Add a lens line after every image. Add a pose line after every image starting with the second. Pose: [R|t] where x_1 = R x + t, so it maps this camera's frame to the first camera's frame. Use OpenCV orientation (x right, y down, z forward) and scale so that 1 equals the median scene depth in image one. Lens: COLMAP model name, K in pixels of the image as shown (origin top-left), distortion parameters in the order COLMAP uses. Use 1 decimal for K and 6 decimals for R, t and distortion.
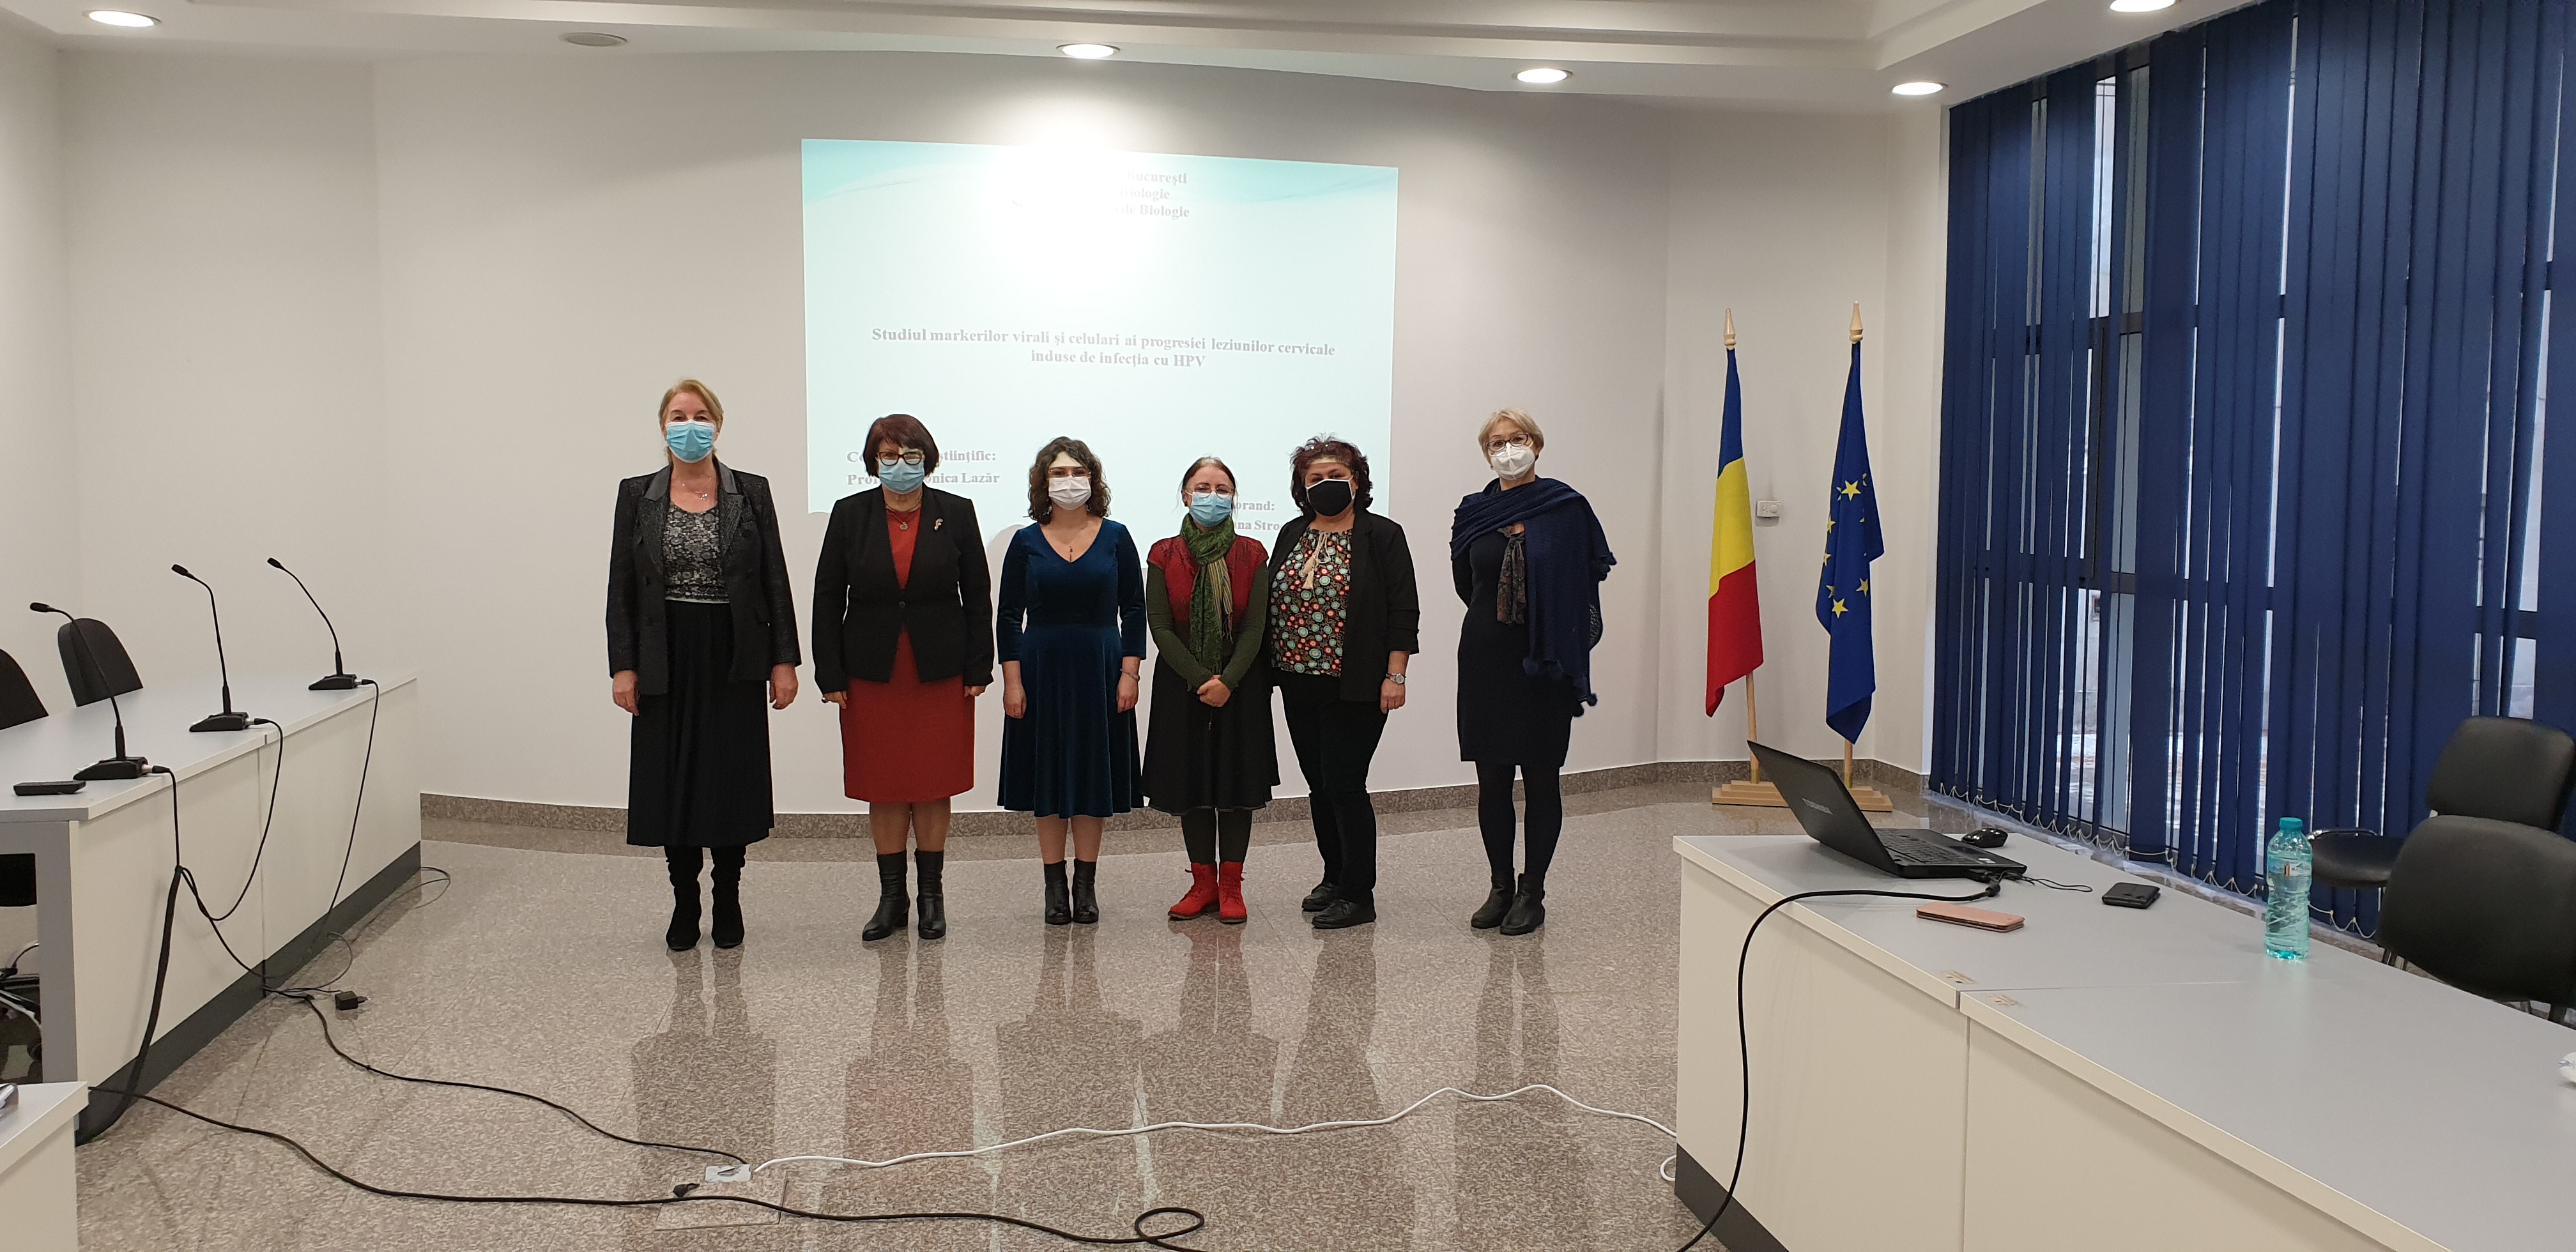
lens RADIAL K [[1802.5, 0, 1231.4], [0, 1802.5, 569.3], [0, 0, 1]] dist [0.012003, -0.003742]
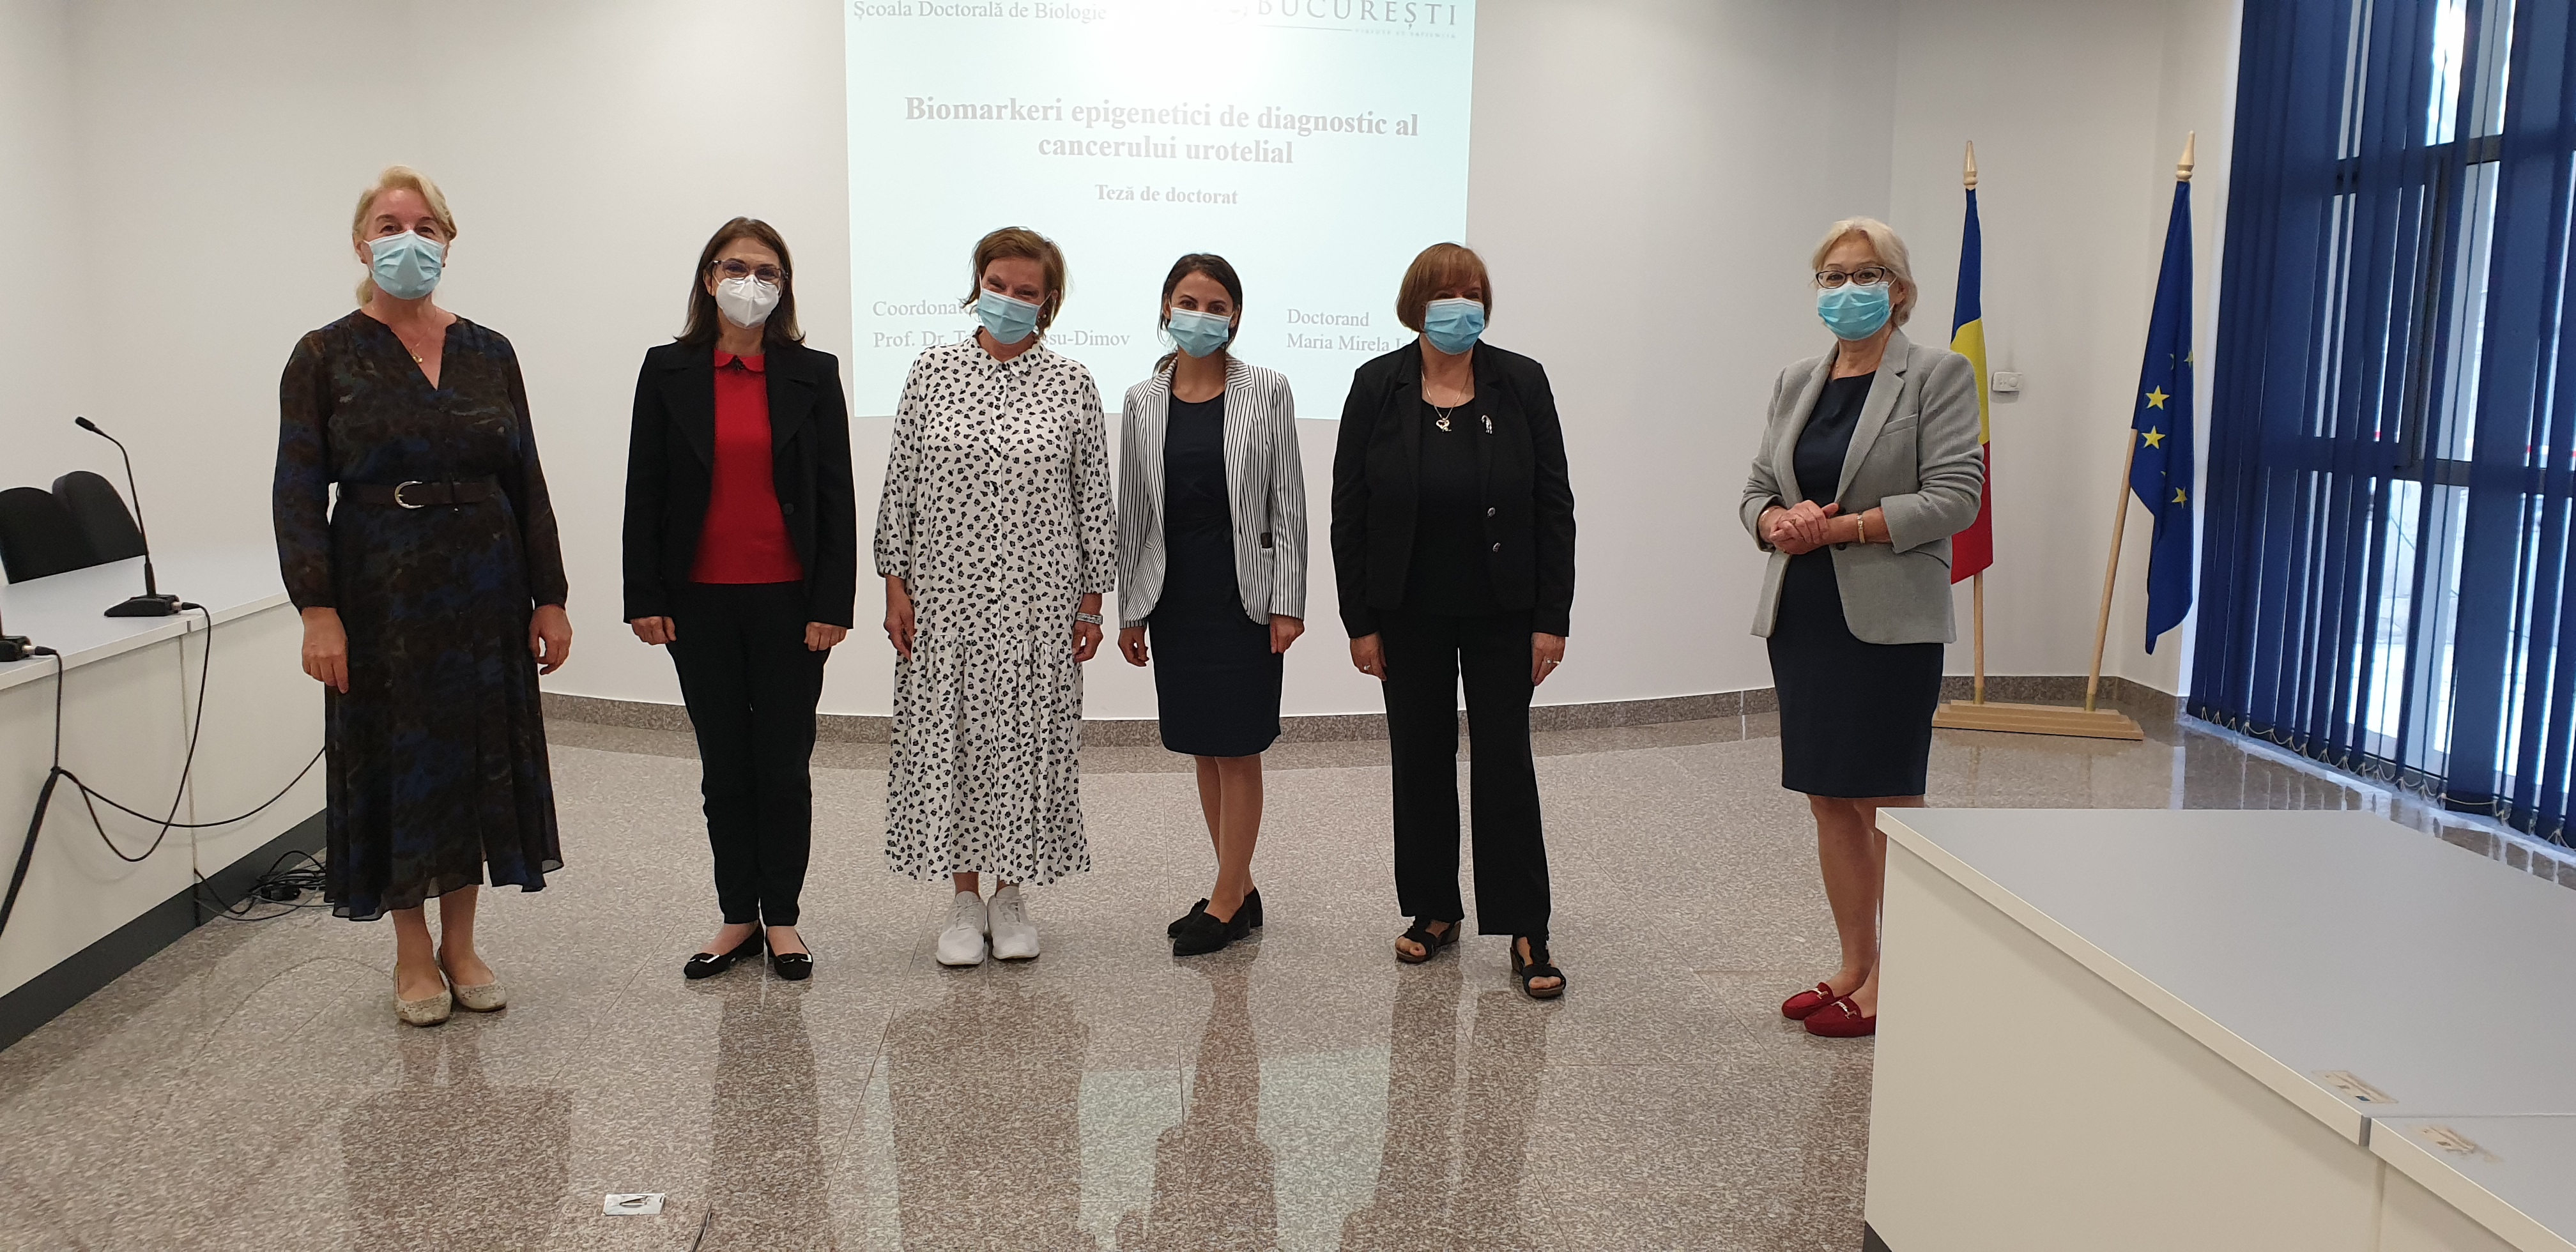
lens RADIAL K [[1802.5, 0, 1281.6], [0, 1802.5, 576.1], [0, 0, 1]] dist [0.012003, -0.003742]
pose [[0.996818, 0.016897, -0.077895, 0.031871], [-0.011631, 0.997647, 0.067570, 0.005379], [0.078853, -0.066449, 0.994669, 0.154496]]
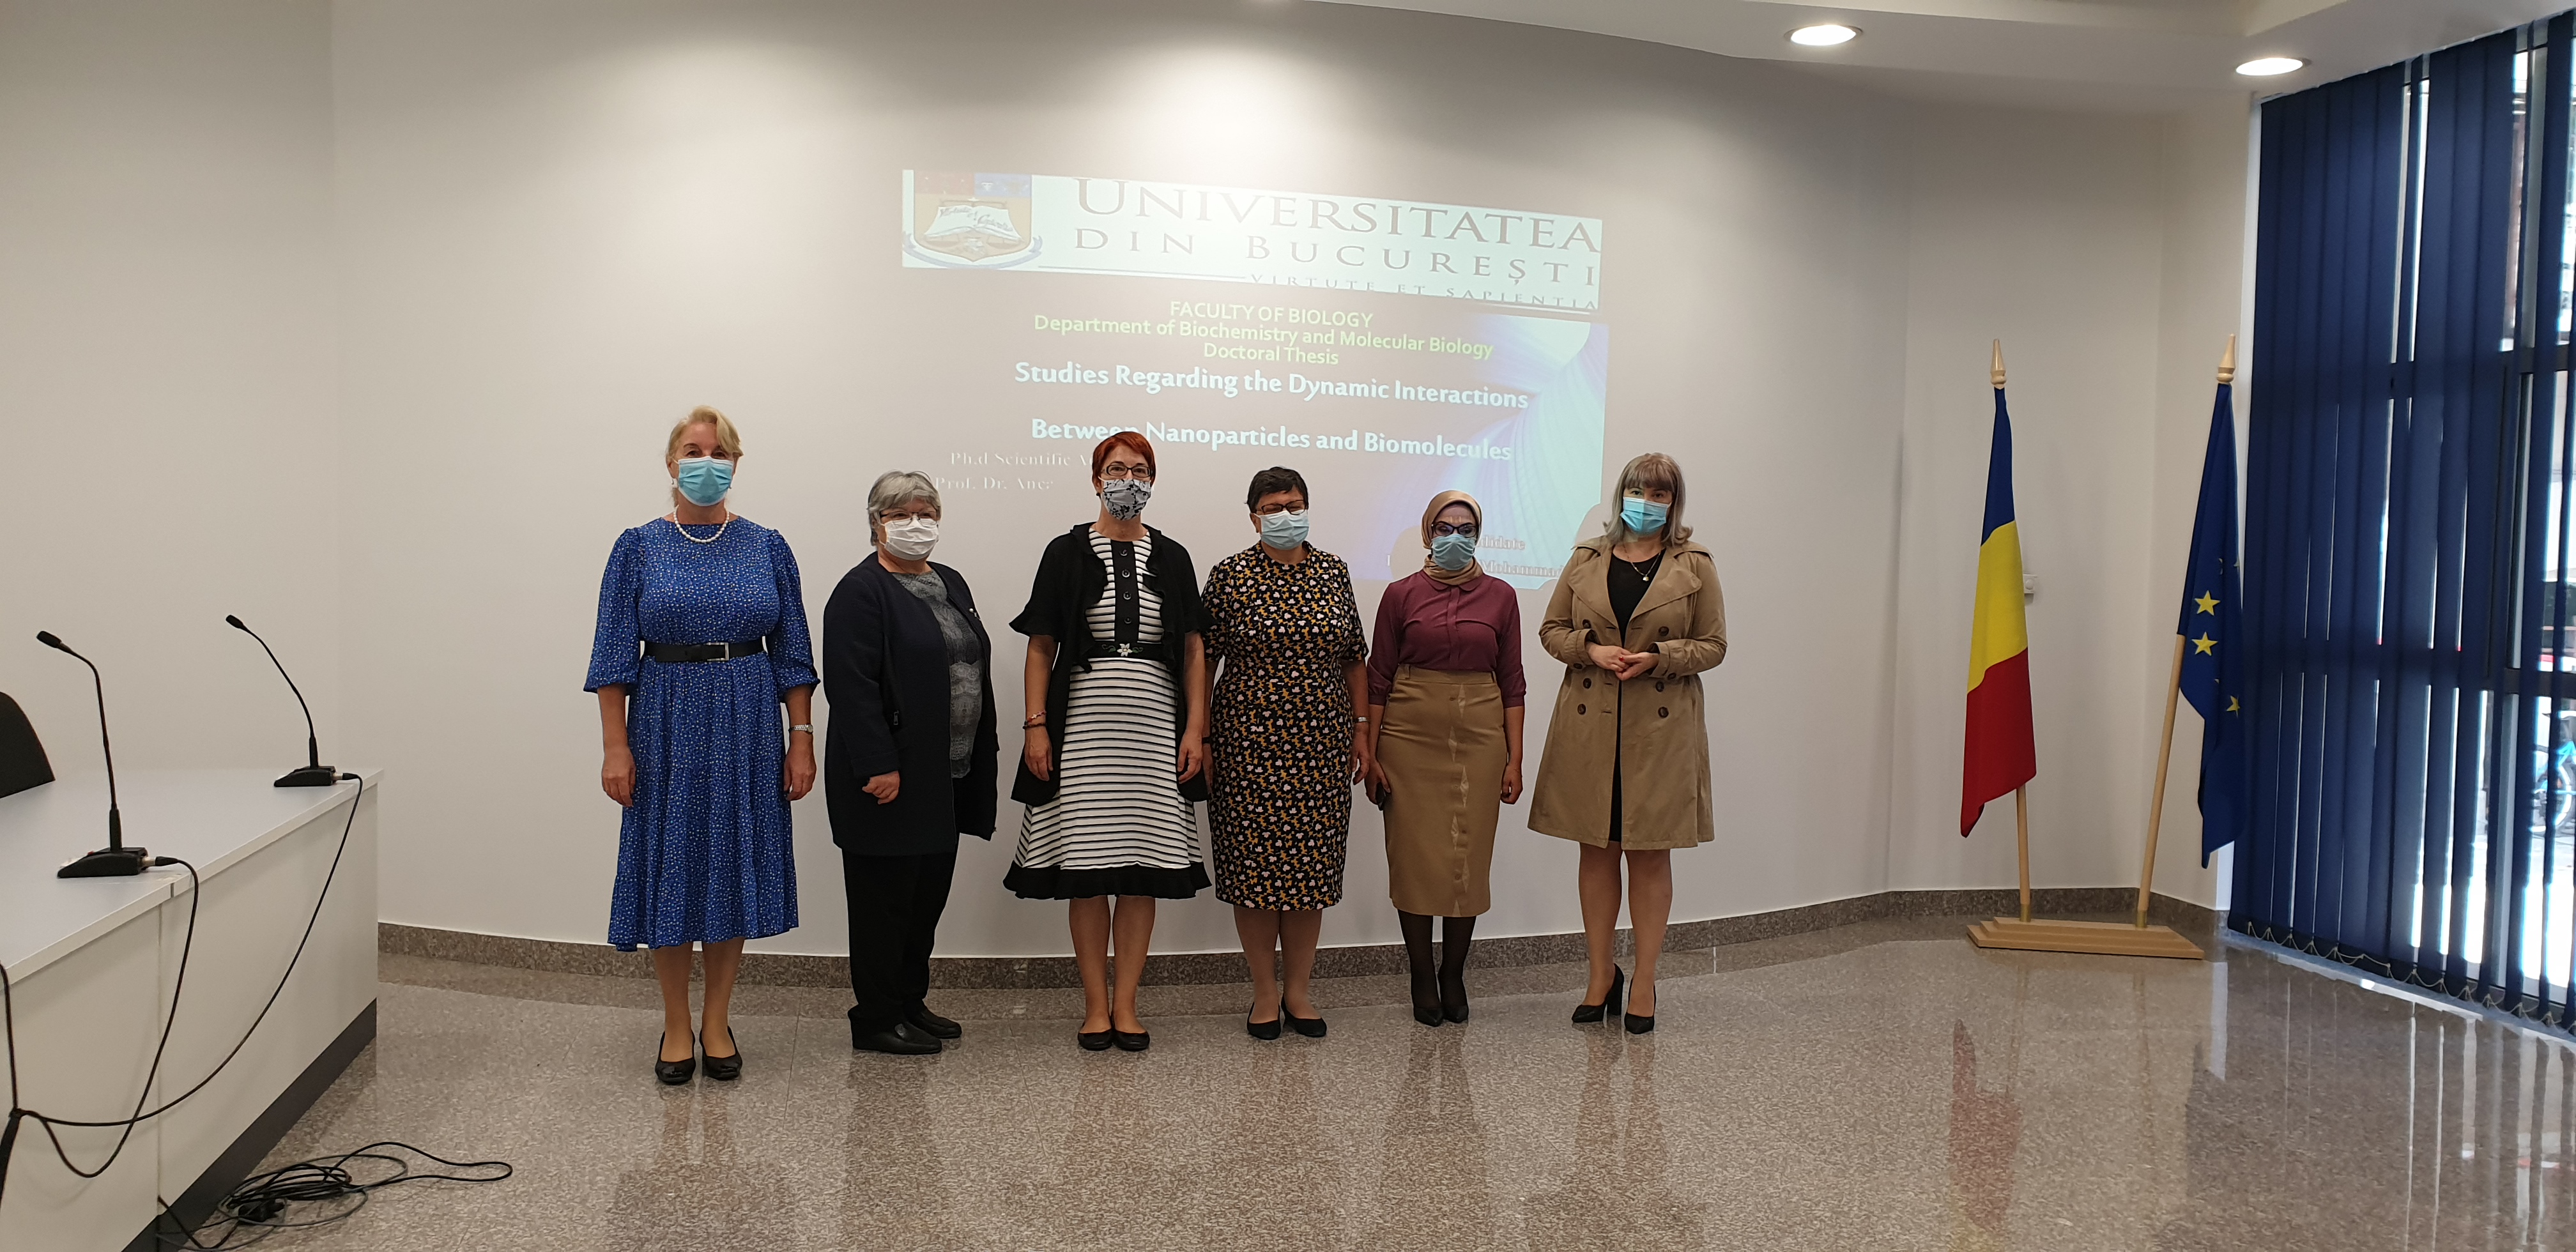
lens RADIAL K [[1802.5, 0, 1208.3], [0, 1802.5, 600.8], [0, 0, 1]] dist [0.012003, -0.003742]
pose [[0.999563, 0.014372, 0.025845, -0.125789], [-0.013852, 0.999700, -0.020186, -0.005307], [-0.026127, 0.019819, 0.999462, 0.236464]]
